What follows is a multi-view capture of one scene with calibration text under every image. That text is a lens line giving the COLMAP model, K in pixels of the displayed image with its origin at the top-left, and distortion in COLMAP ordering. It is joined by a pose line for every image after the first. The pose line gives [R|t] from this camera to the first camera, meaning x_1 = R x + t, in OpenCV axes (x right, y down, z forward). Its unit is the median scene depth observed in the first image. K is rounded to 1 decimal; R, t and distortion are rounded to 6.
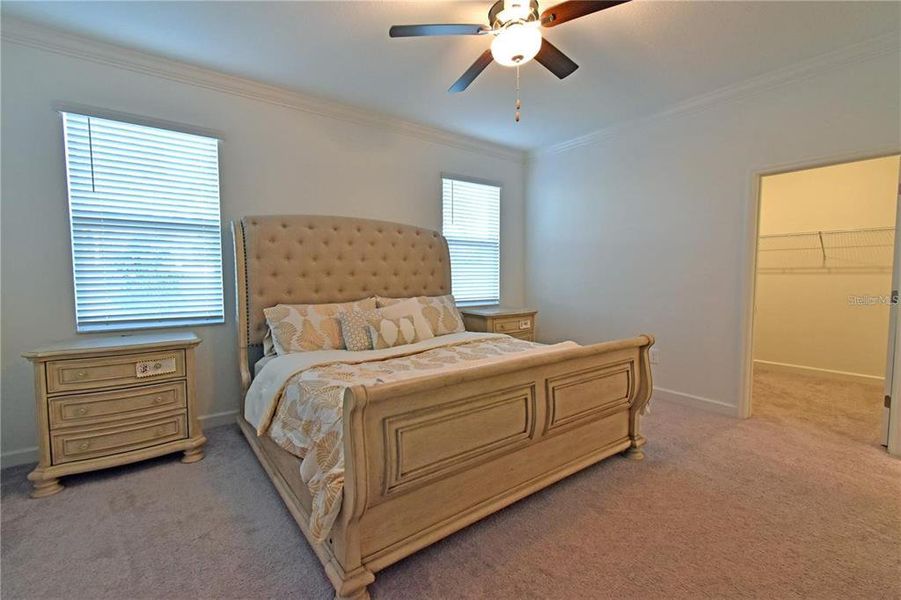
lens RADIAL K [[394.5, 0, 449.1], [0, 394.5, 293.3], [0, 0, 1]] dist [-0.000395, -0.010165]
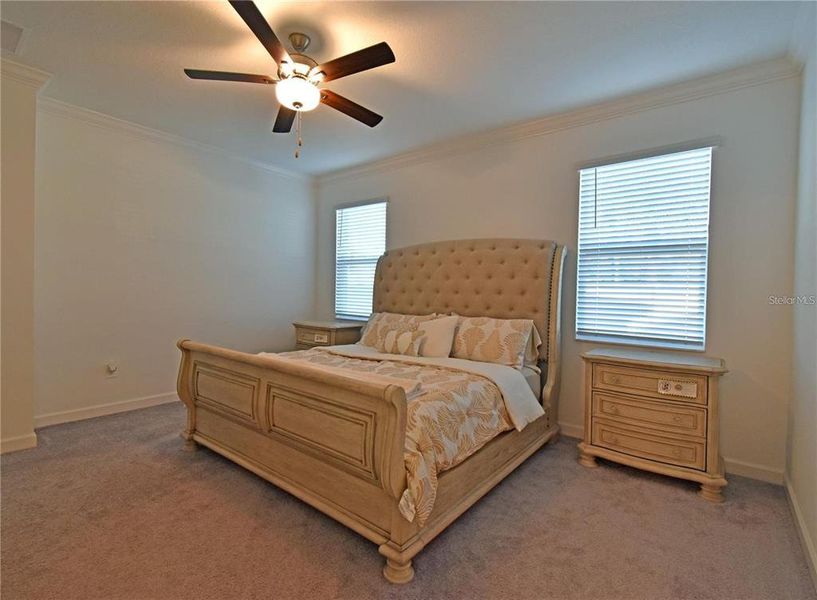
lens RADIAL K [[400.0, 0, 408.5], [0, 400.0, 300.0], [0, 0, 1]] dist [0.003442, 0.000087]
pose [[0.251714, 0.030634, -0.967317, 0.175049], [-0.070460, 0.997427, 0.013253, -0.007100], [0.965233, 0.064821, 0.253225, 0.131444]]
